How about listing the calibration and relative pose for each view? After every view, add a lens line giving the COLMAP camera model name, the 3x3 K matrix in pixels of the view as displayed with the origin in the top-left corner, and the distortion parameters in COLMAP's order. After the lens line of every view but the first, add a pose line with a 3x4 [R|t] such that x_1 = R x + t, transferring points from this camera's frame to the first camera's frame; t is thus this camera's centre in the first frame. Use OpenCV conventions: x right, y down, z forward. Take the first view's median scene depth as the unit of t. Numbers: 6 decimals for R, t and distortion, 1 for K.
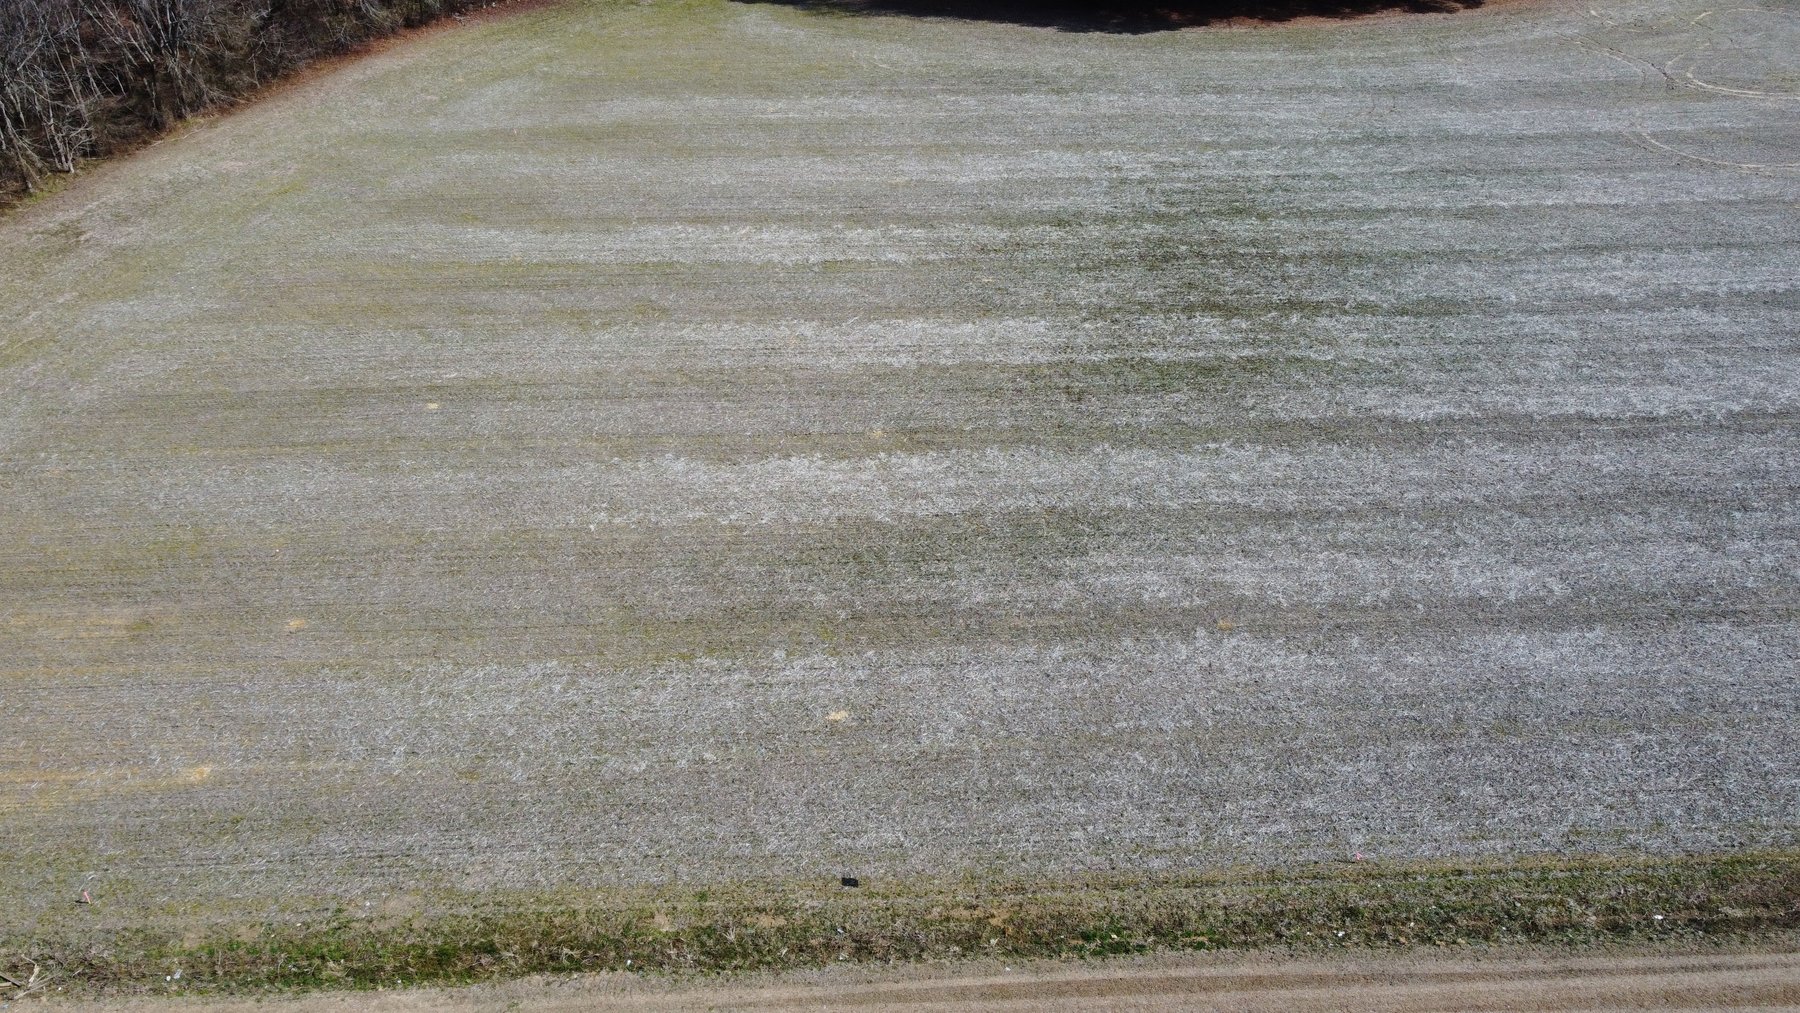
lens RADIAL K [[1352.3, 0, 900.0], [0, 1352.3, 506.5], [0, 0, 1]] dist [-0.003623, 0.001539]
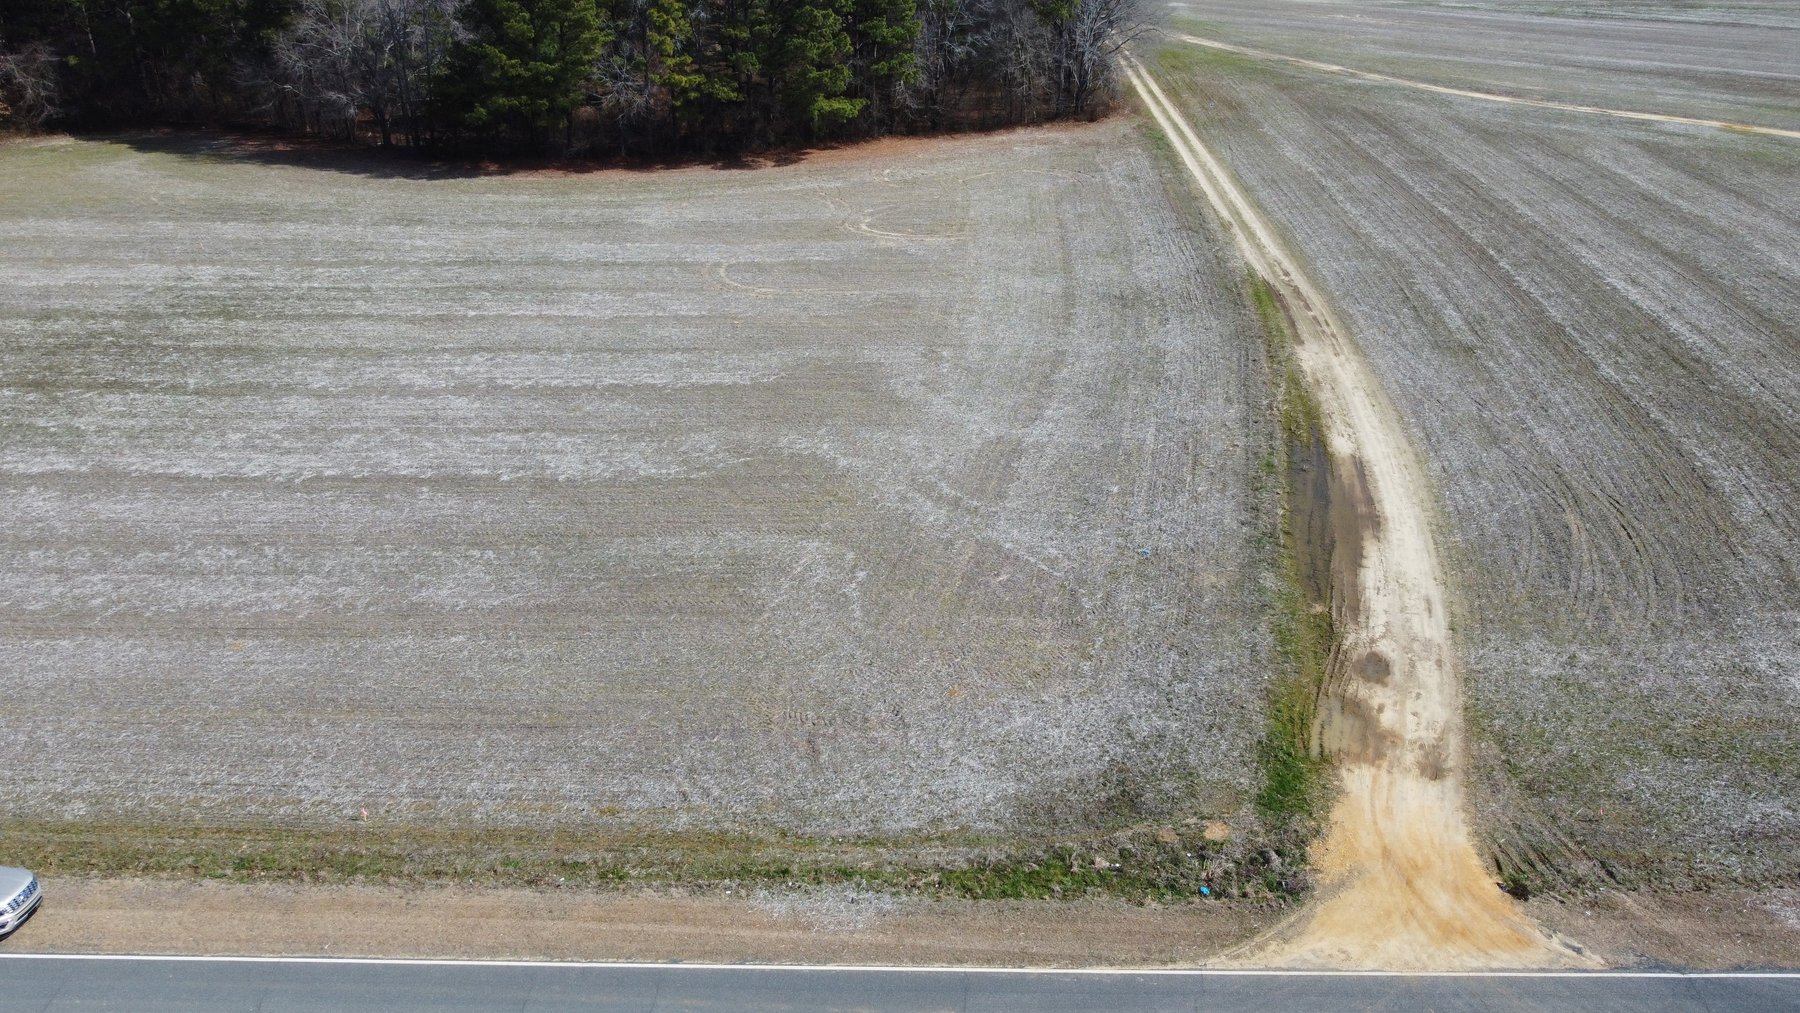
lens RADIAL K [[1348.9, 0, 908.6], [0, 1348.9, 510.4], [0, 0, 1]] dist [-0.004324, 0.003339]
pose [[0.998087, 0.031851, -0.052996, 0.963939], [-0.038994, 0.989421, -0.139737, 0.073056], [0.047985, 0.141536, 0.988770, -0.011808]]
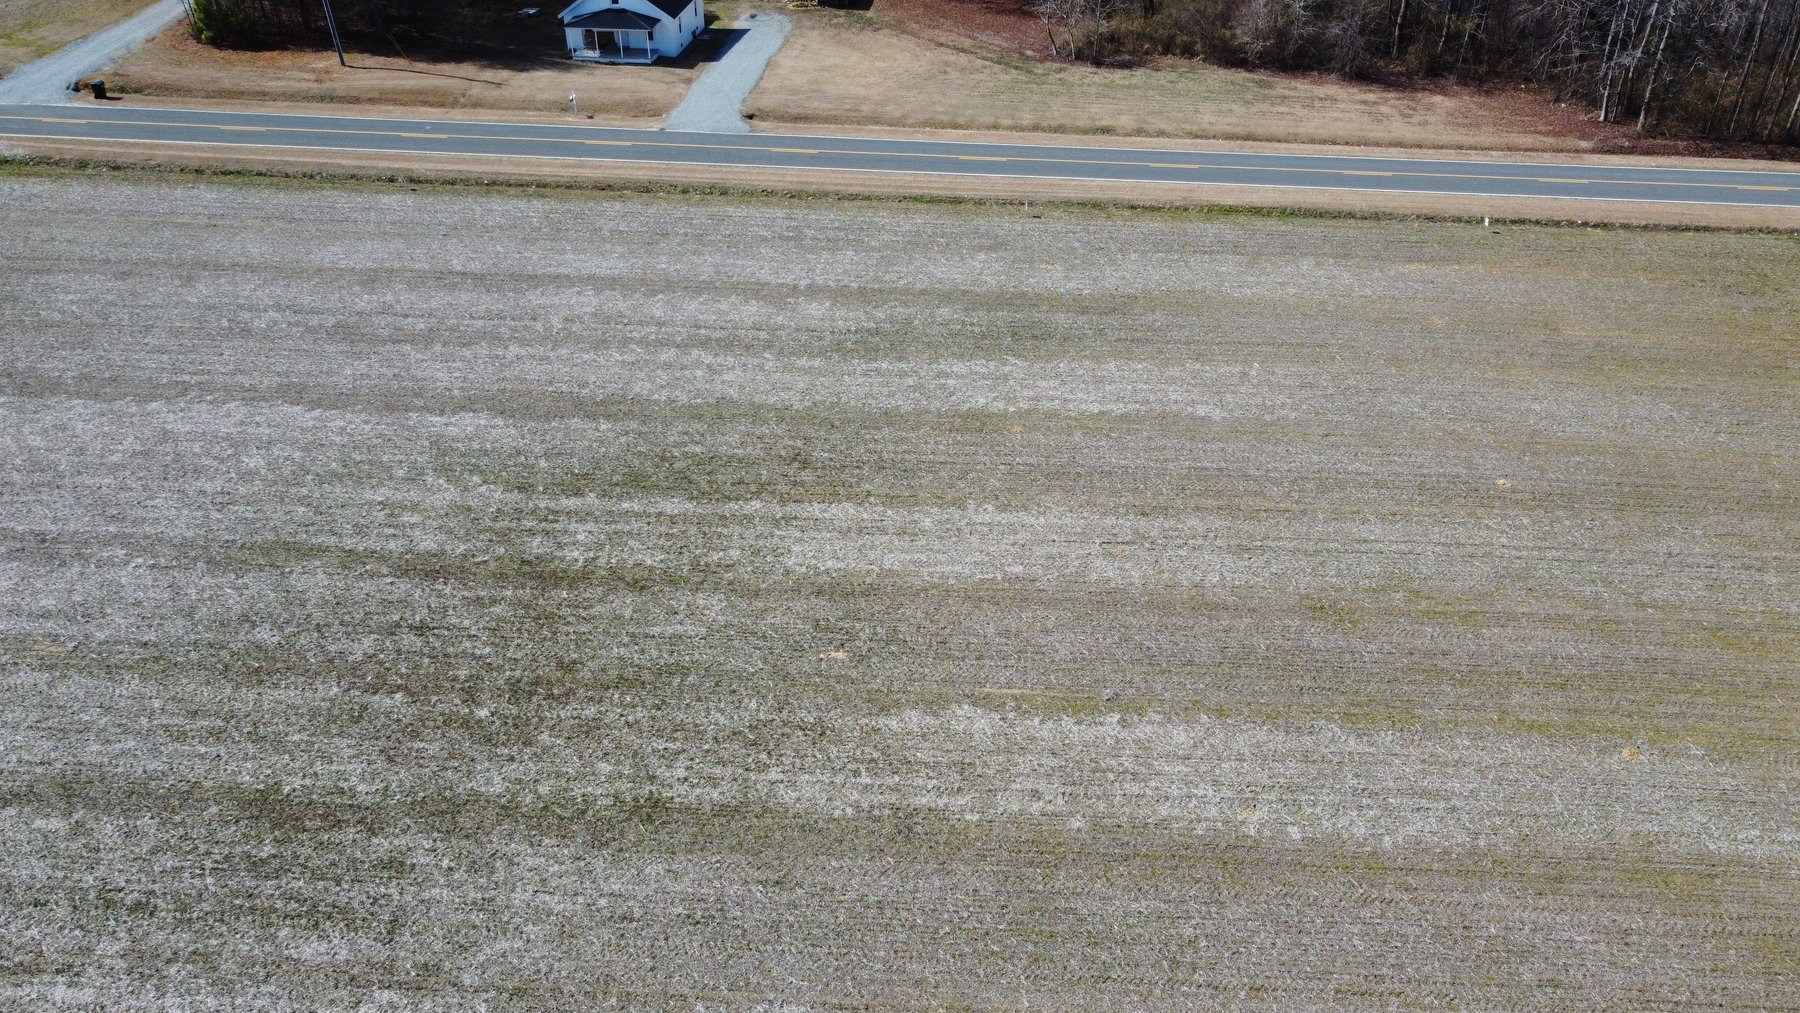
lens RADIAL K [[1352.3, 0, 900.0], [0, 1352.3, 506.5], [0, 0, 1]] dist [-0.003623, 0.001539]
pose [[-0.994613, -0.058324, 0.085689, -0.017280], [0.059204, 0.358913, 0.931491, -0.810770], [-0.085083, 0.931547, -0.353527, 1.180019]]
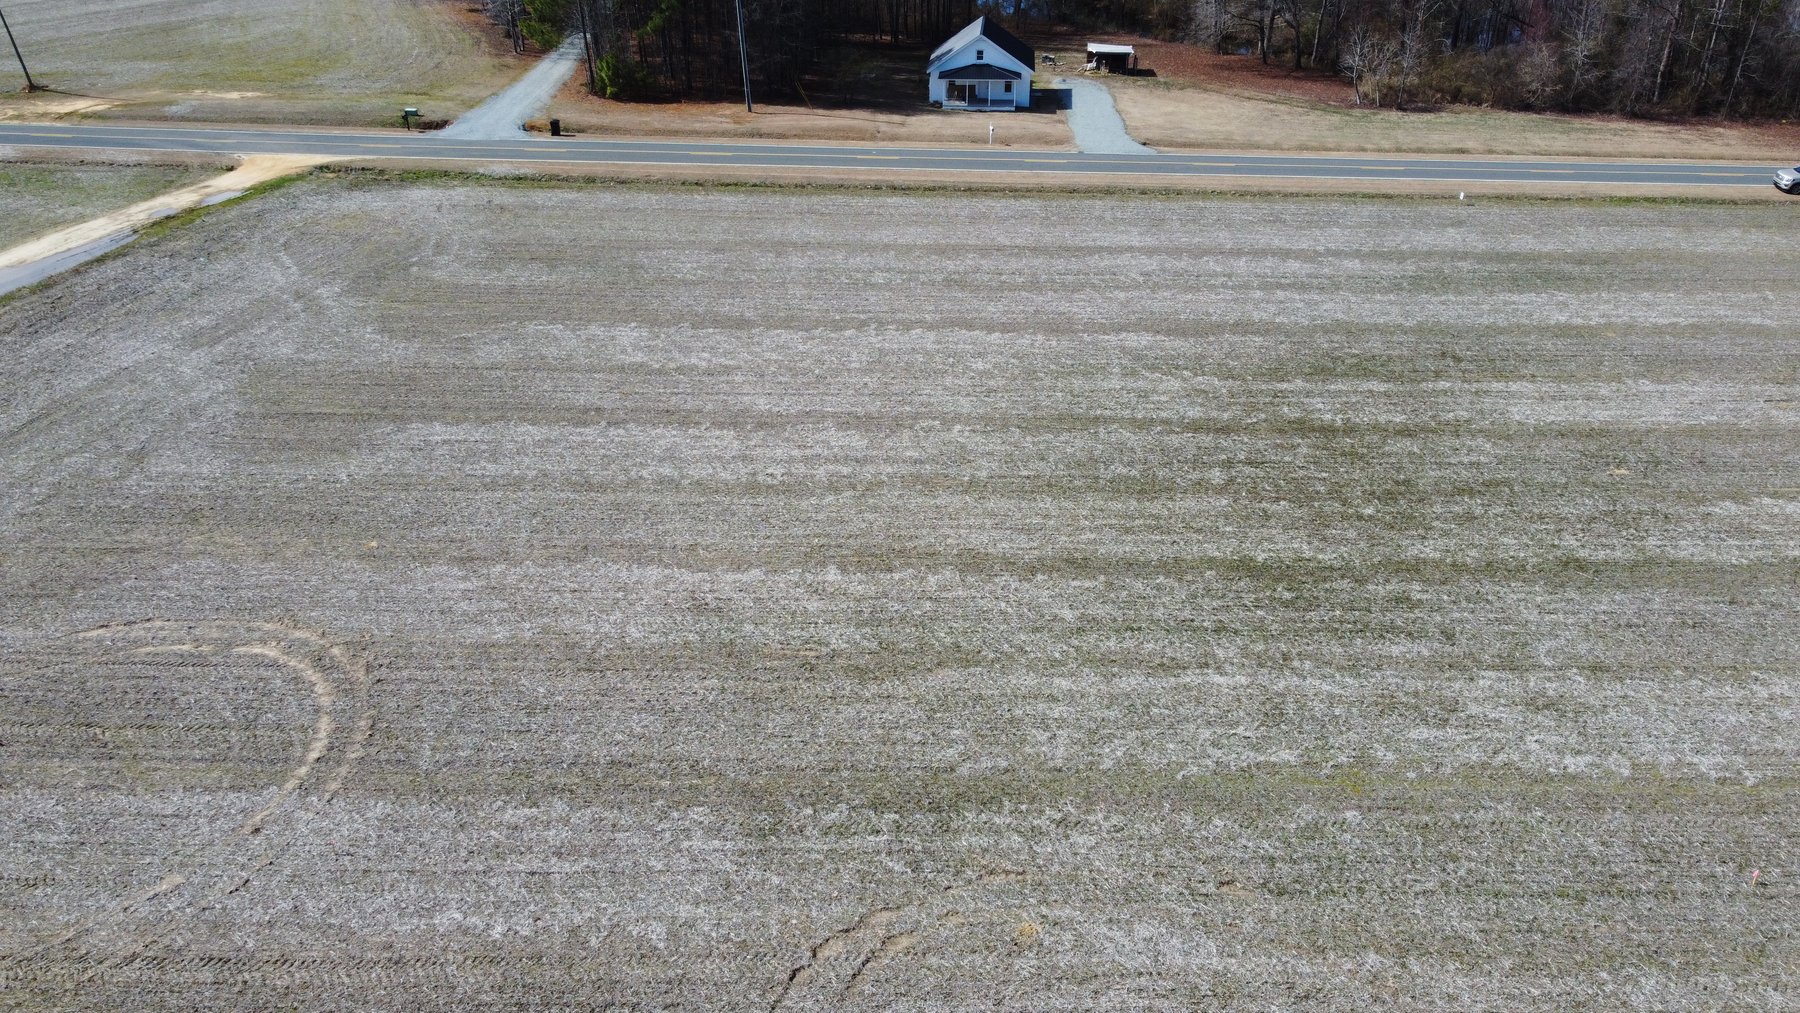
lens RADIAL K [[1352.3, 0, 900.0], [0, 1352.3, 506.5], [0, 0, 1]] dist [-0.003623, 0.001539]
pose [[-0.998008, -0.027006, 0.057012, 0.435113], [0.038342, 0.457987, 0.888131, -0.866601], [-0.050096, 0.888548, -0.456040, 1.409235]]
